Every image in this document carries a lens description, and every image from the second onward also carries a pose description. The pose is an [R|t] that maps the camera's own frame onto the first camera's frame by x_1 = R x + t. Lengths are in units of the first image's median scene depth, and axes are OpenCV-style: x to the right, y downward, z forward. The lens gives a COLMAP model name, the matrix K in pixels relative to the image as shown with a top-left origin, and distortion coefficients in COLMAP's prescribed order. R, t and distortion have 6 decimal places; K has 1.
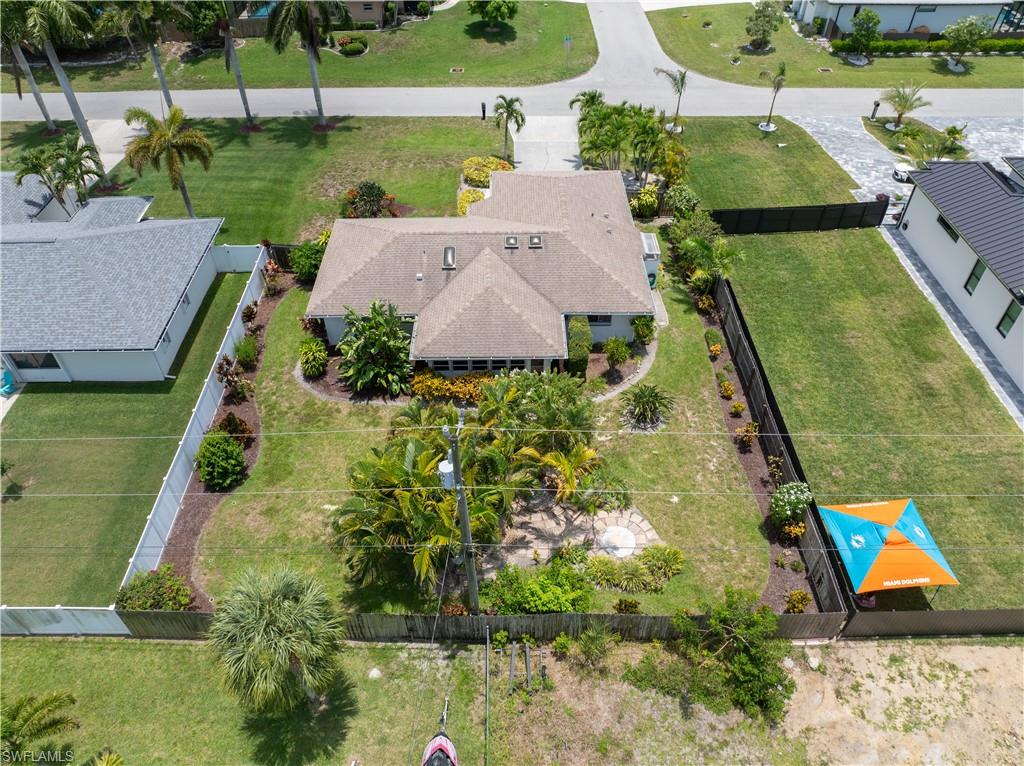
lens RADIAL K [[715.2, 0, 512.0], [0, 715.2, 383.0], [0, 0, 1]] dist [-0.053413, 0.029000]
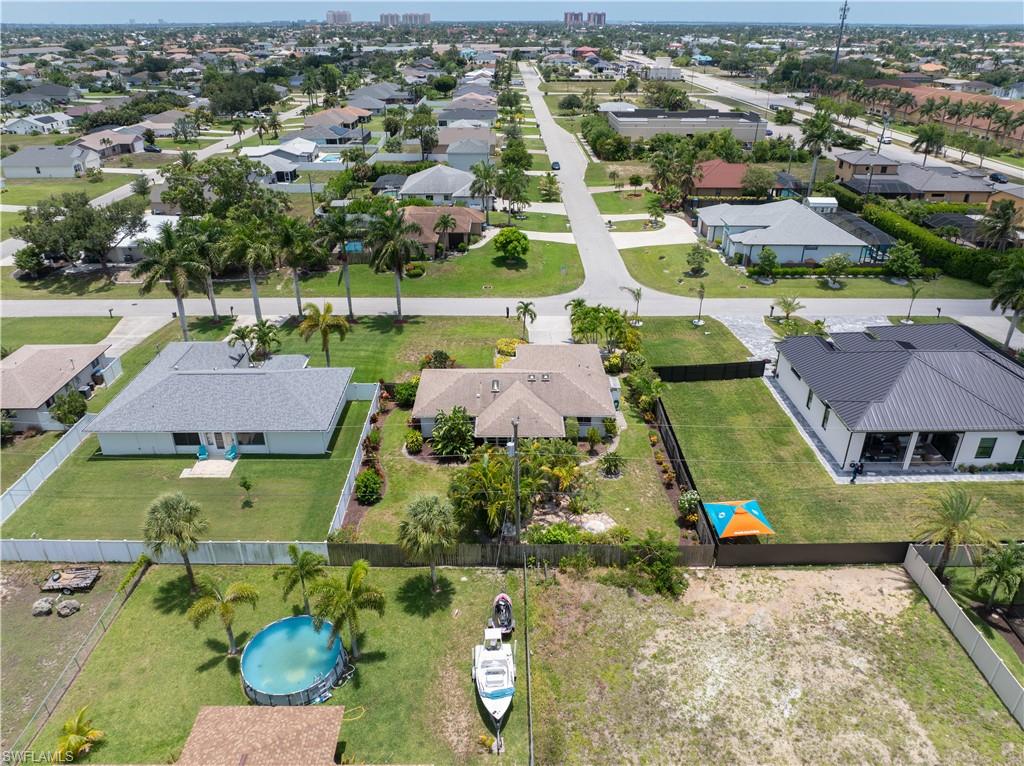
lens RADIAL K [[715.2, 0, 512.0], [0, 715.2, 383.0], [0, 0, 1]] dist [-0.053413, 0.029000]
pose [[0.999993, 0.003408, -0.001777, -0.041342], [-0.003775, 0.958047, -0.286586, 0.284007], [0.000725, 0.286590, 0.958053, -0.593440]]
